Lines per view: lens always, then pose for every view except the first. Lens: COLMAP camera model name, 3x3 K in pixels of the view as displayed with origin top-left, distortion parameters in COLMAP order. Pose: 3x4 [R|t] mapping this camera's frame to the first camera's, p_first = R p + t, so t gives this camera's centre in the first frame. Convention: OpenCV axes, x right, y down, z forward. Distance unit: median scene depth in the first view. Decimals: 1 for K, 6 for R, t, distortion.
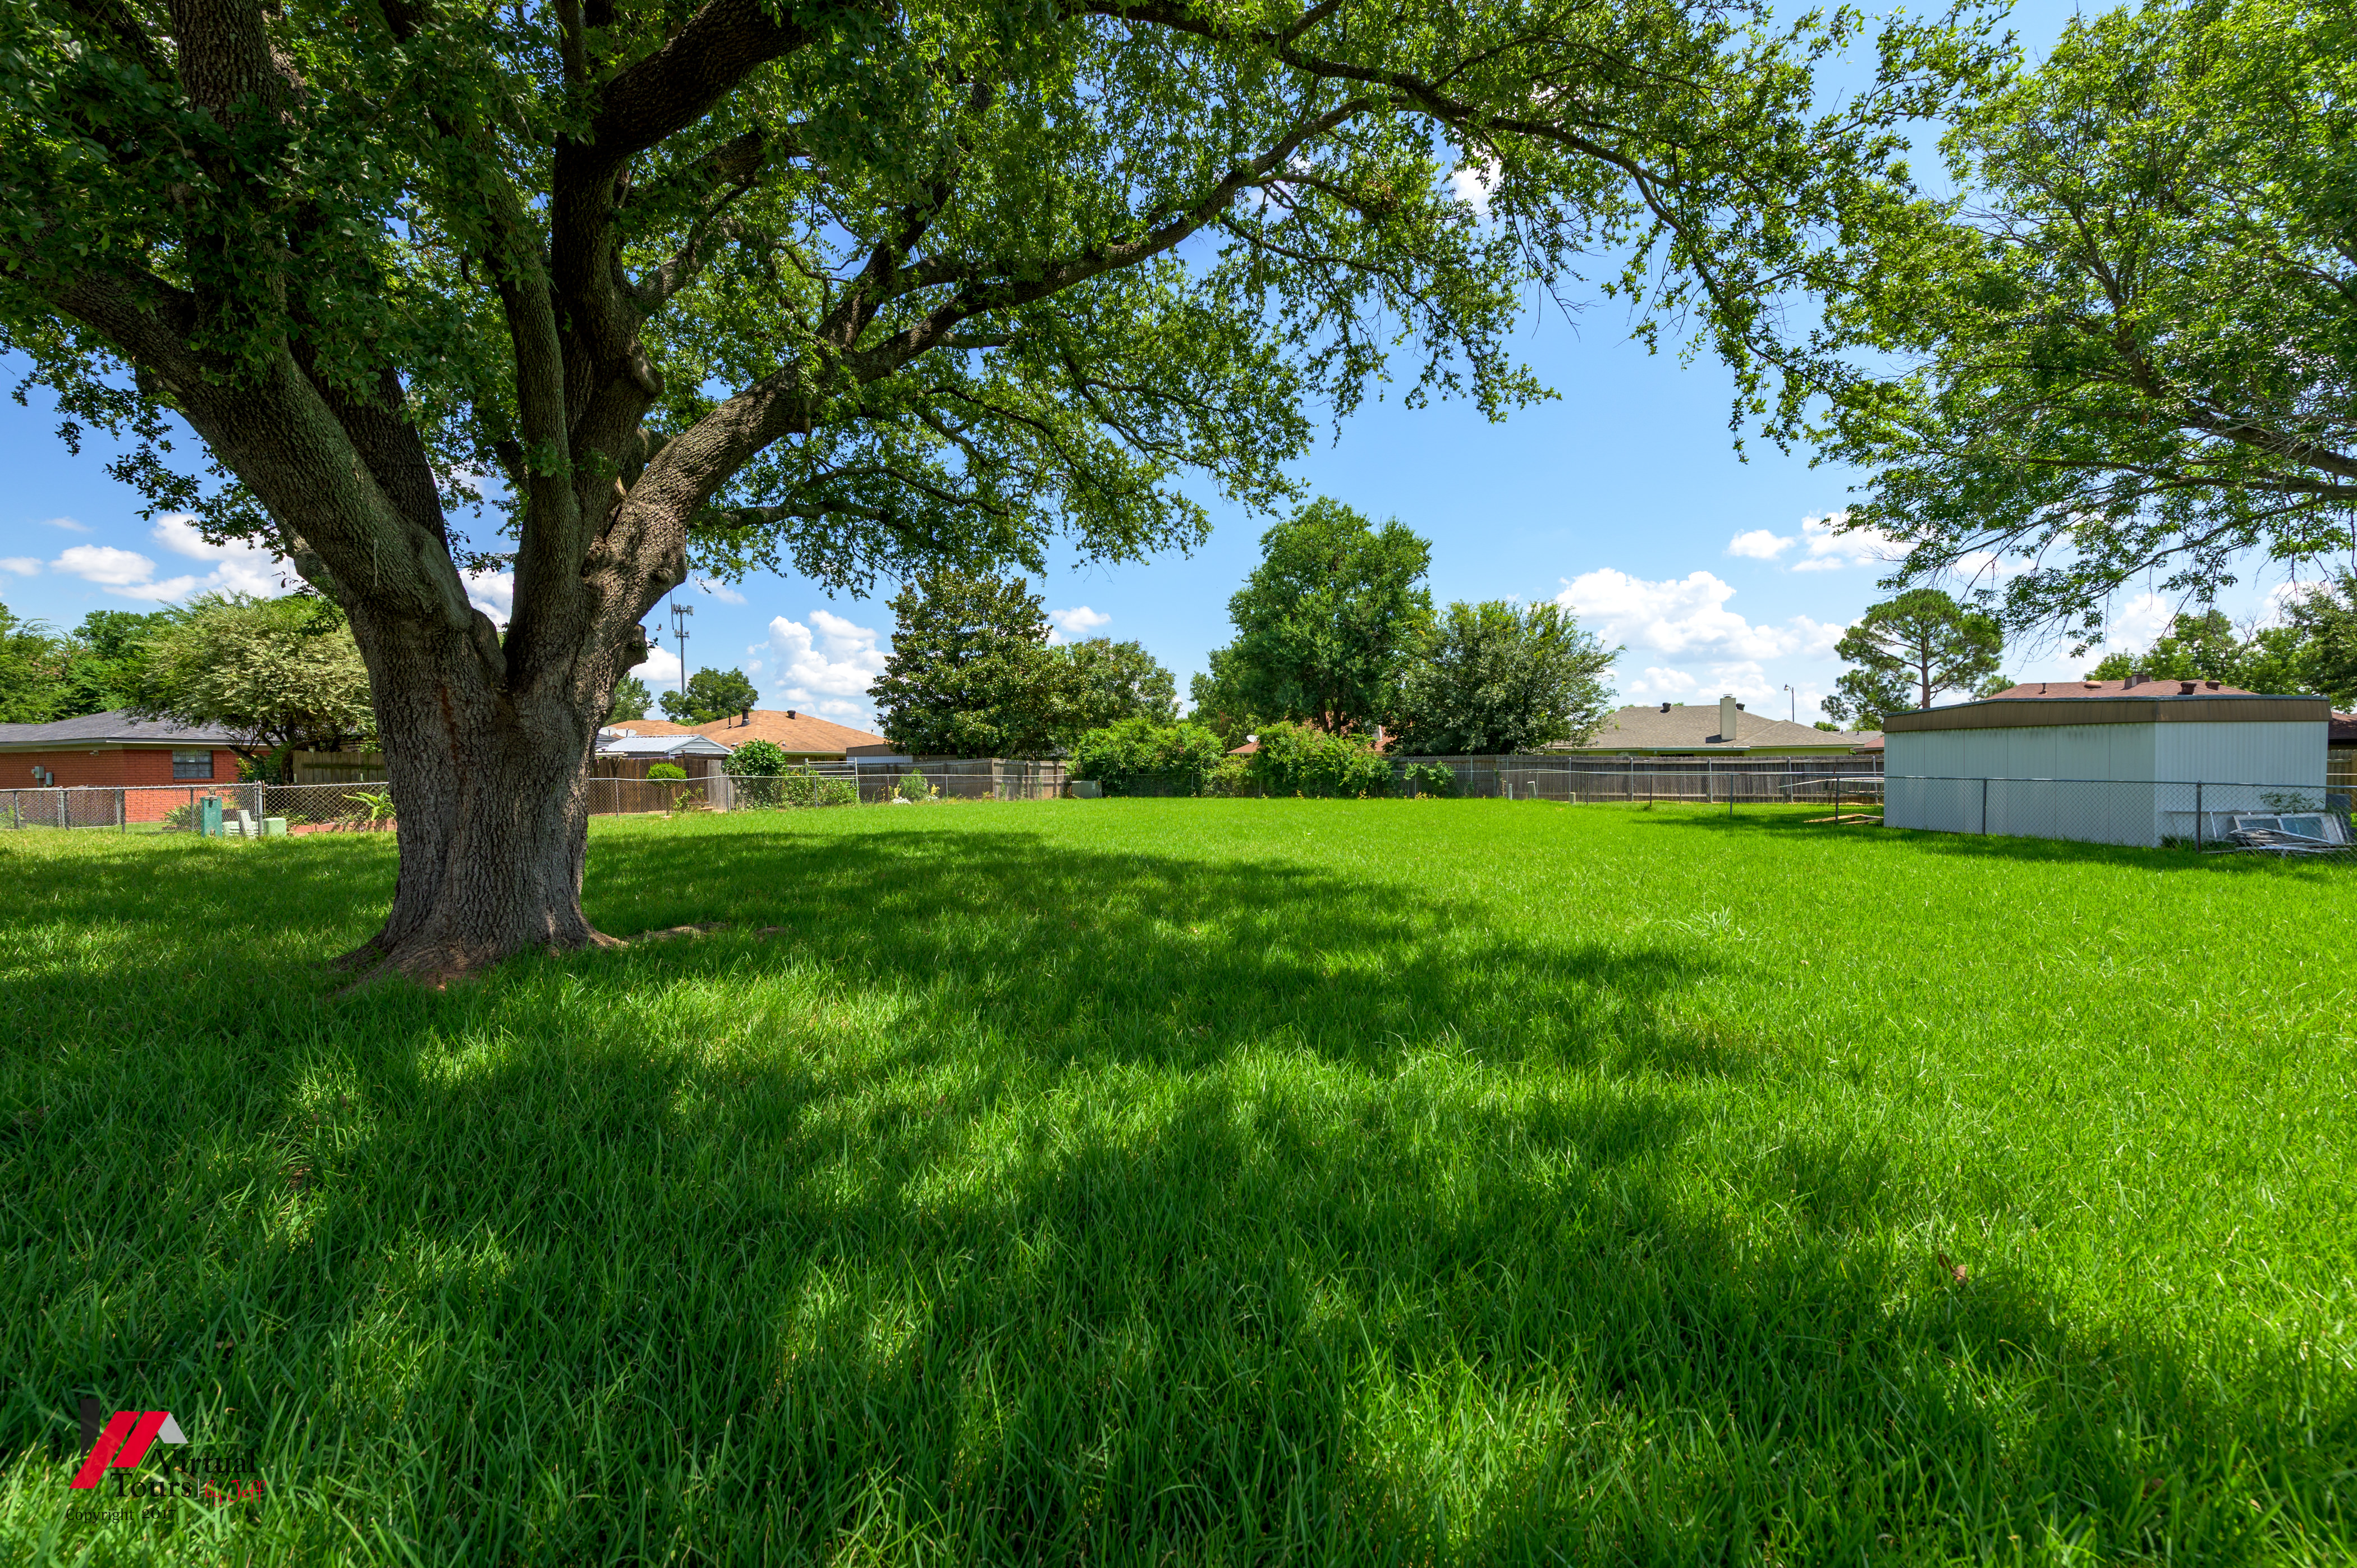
lens RADIAL K [[913.2, 0, 1169.0], [0, 913.2, 783.4], [0, 0, 1]] dist [-0.001102, -0.001356]
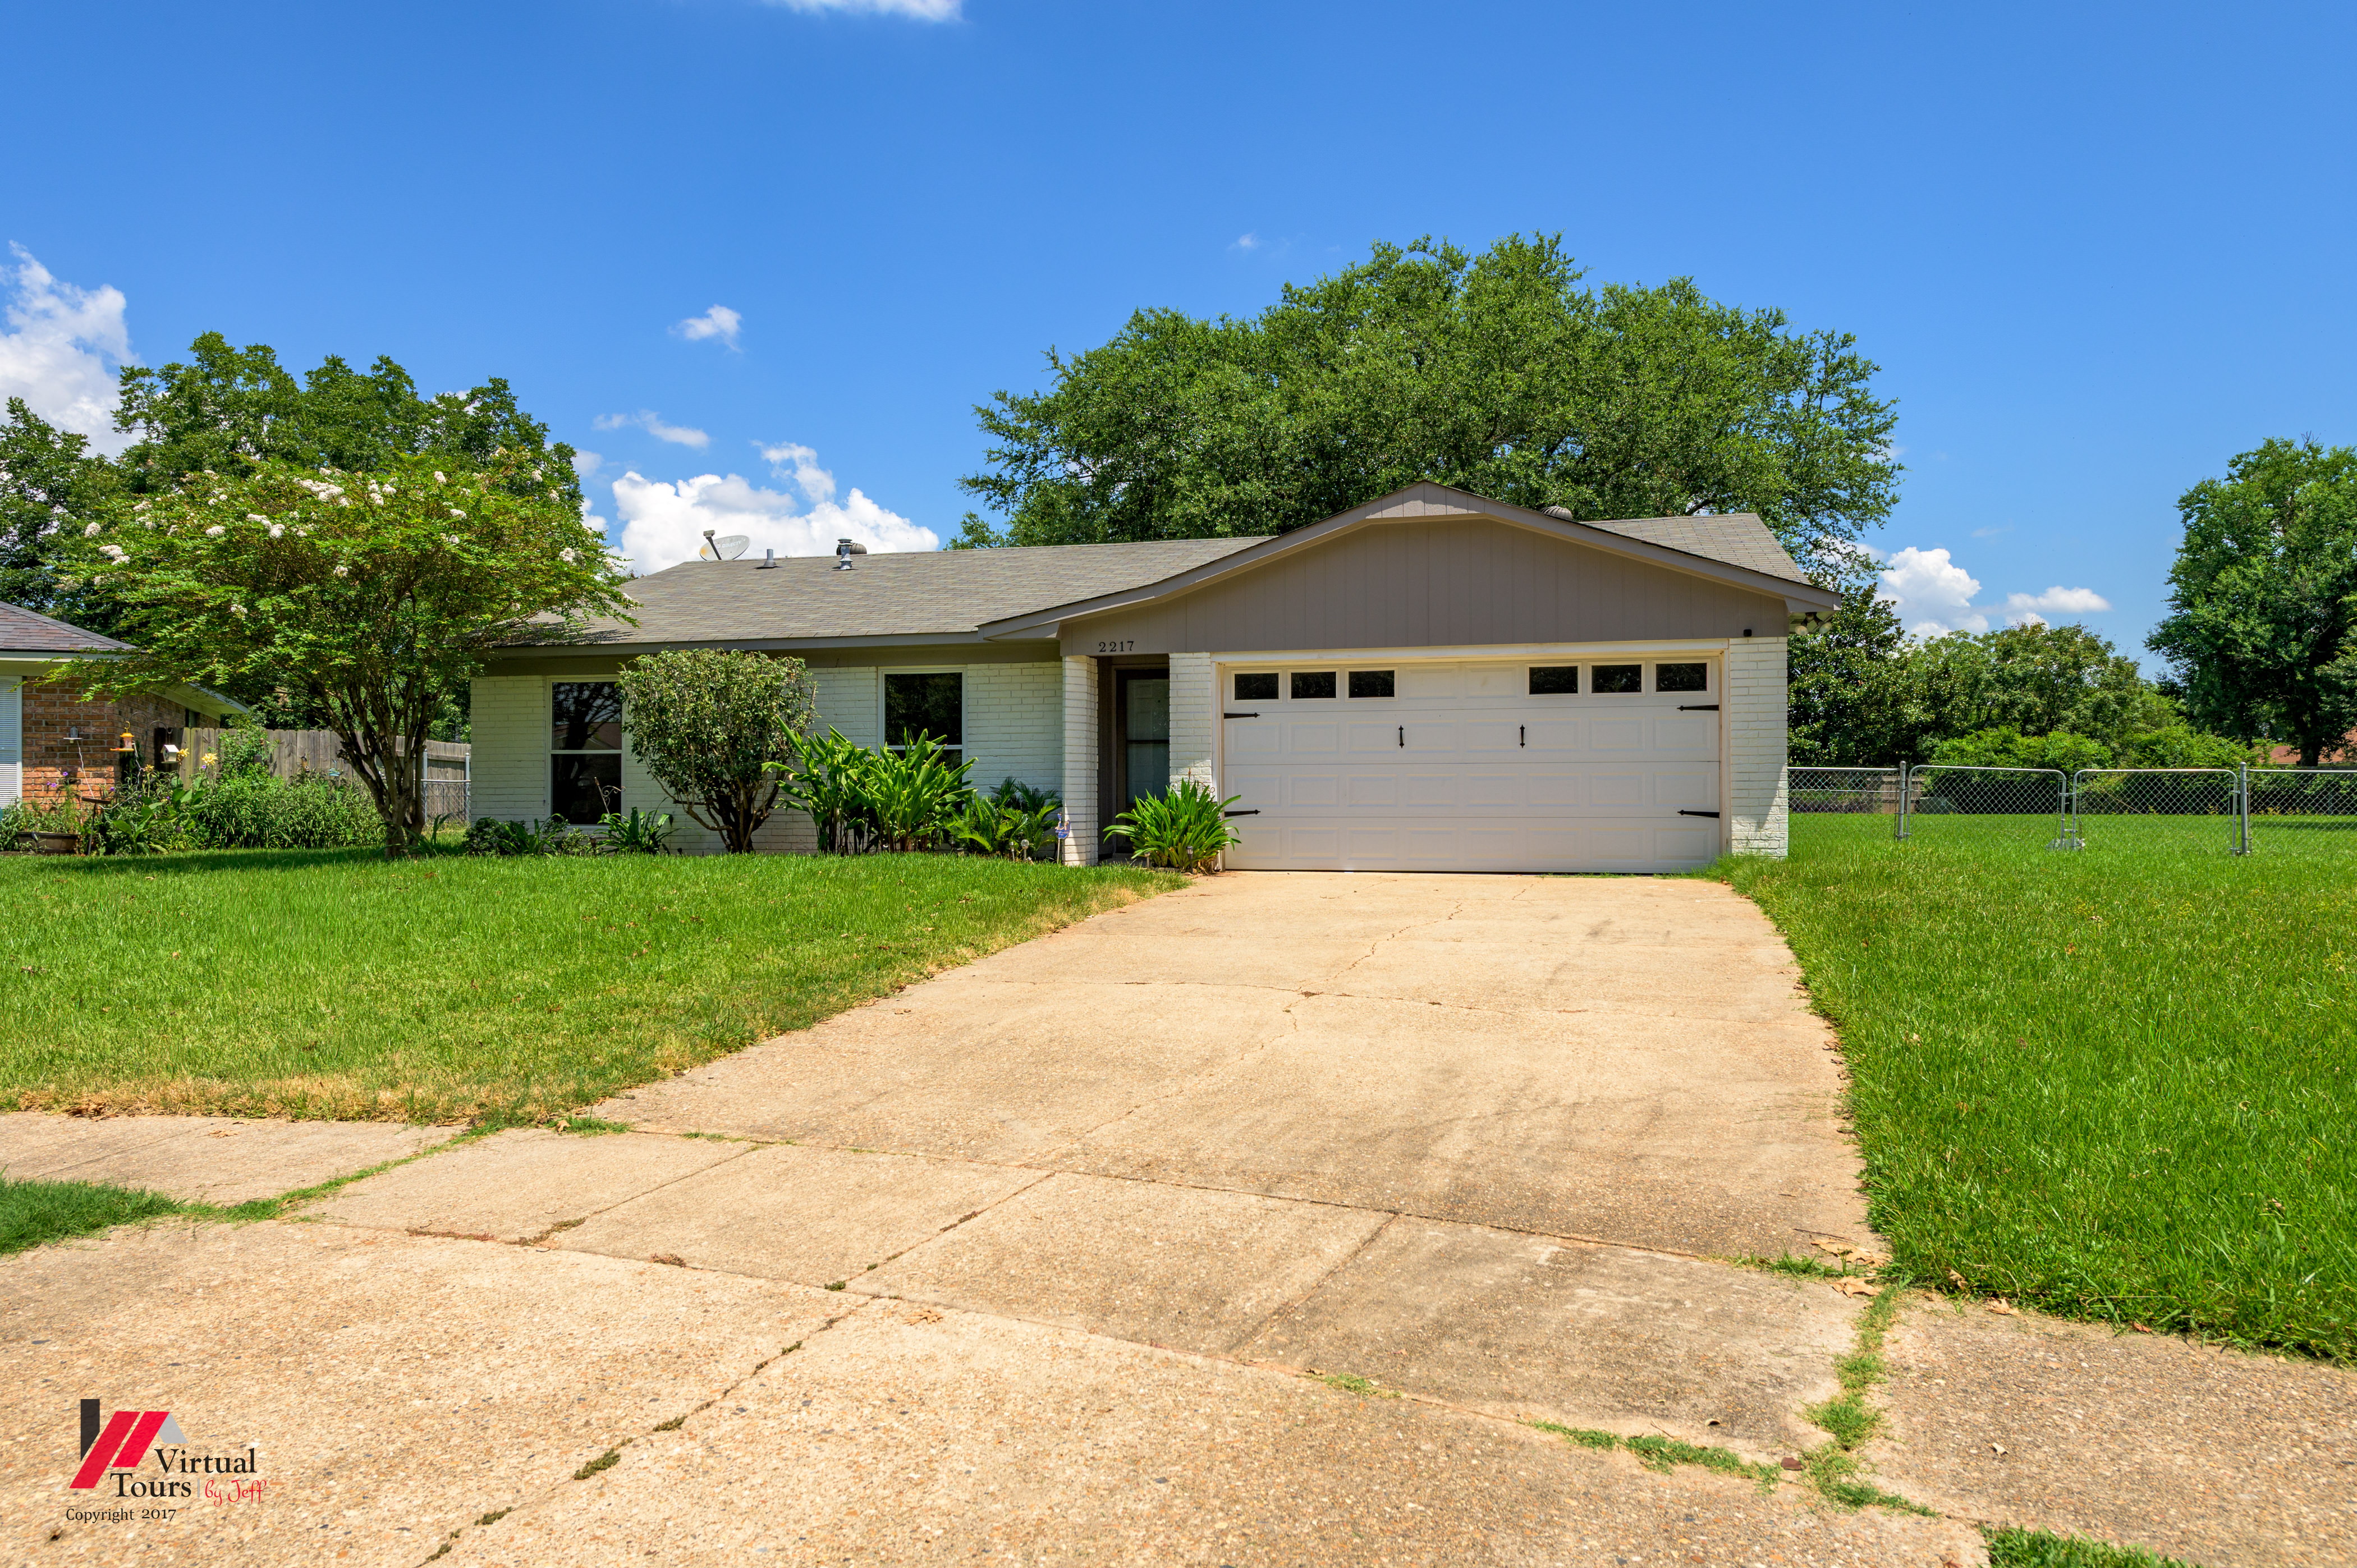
lens RADIAL K [[1521.8, 0, 1174.4], [0, 1521.8, 787.5], [0, 0, 1]] dist [0.003690, 0.000585]
pose [[0.700324, -0.002327, -0.713821, 0.495956], [-0.016807, 0.999664, -0.019747, 0.032832], [0.713627, 0.025827, 0.700050, -0.663751]]
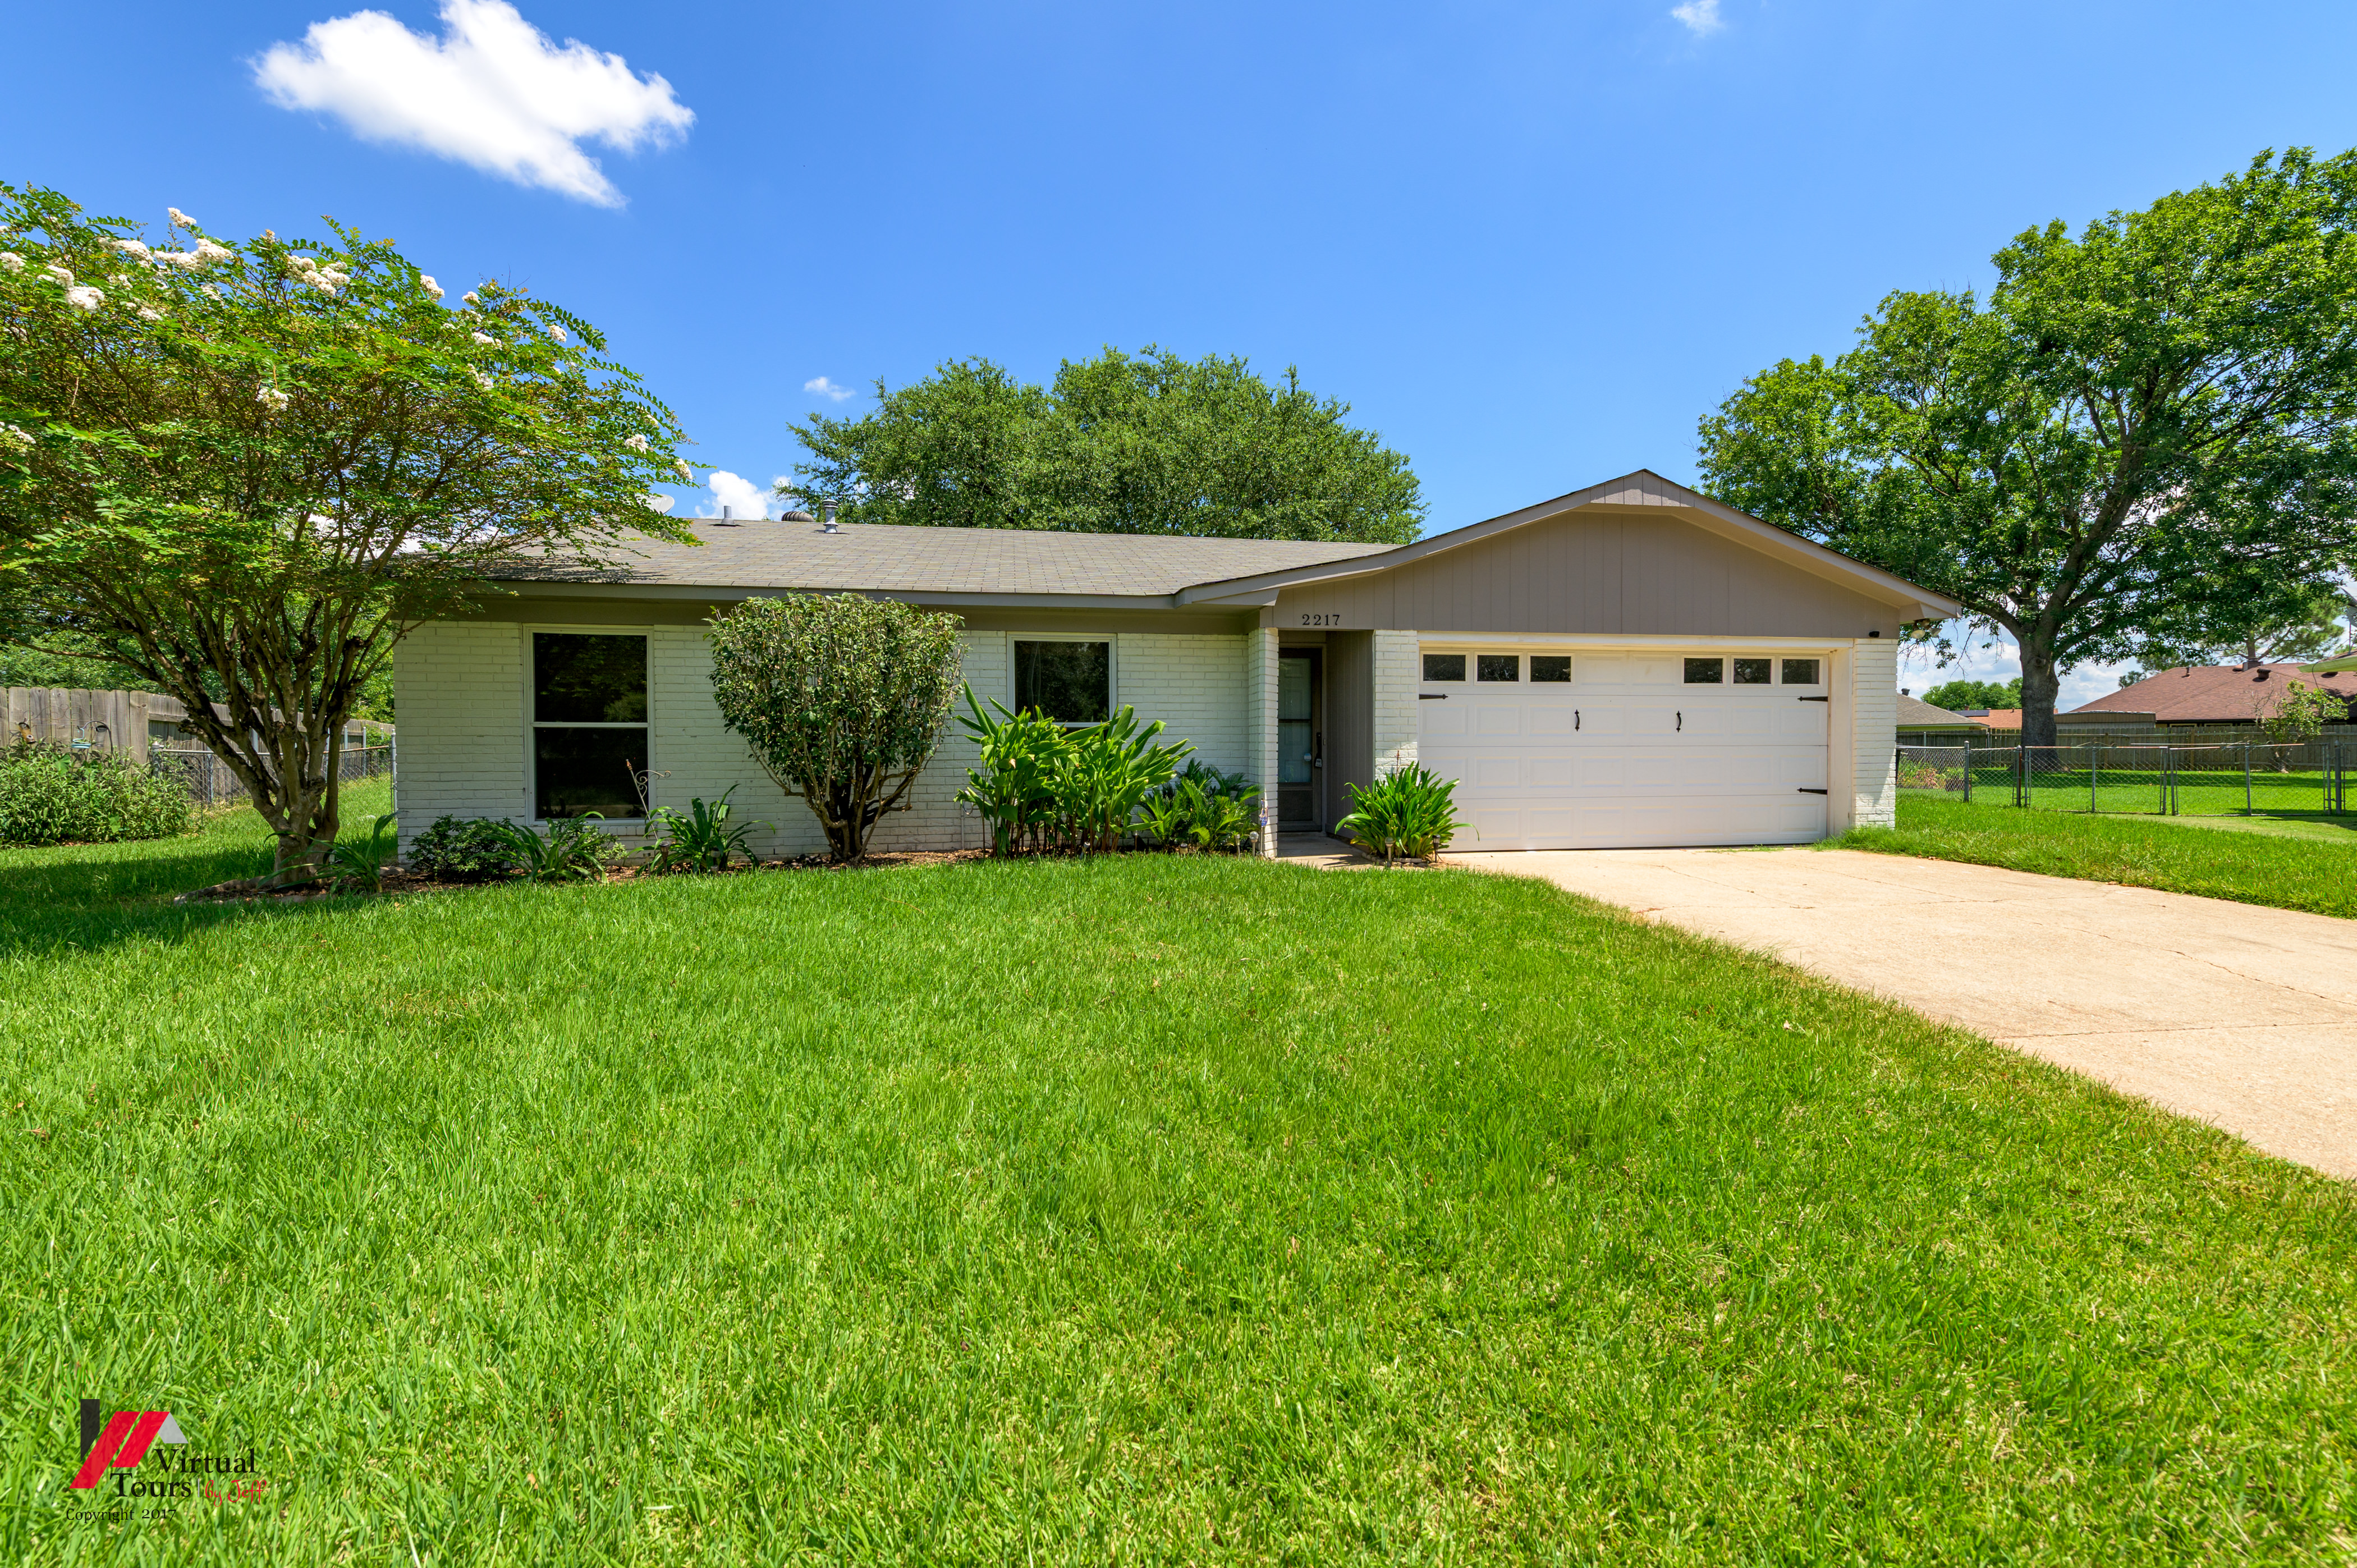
lens RADIAL K [[913.2, 0, 1158.3], [0, 913.2, 759.5], [0, 0, 1]] dist [-0.001102, -0.001356]
pose [[0.930737, 0.007533, -0.365611, 0.228736], [-0.009192, 0.999954, -0.002797, 0.022797], [0.365573, 0.005963, 0.930763, -0.614769]]
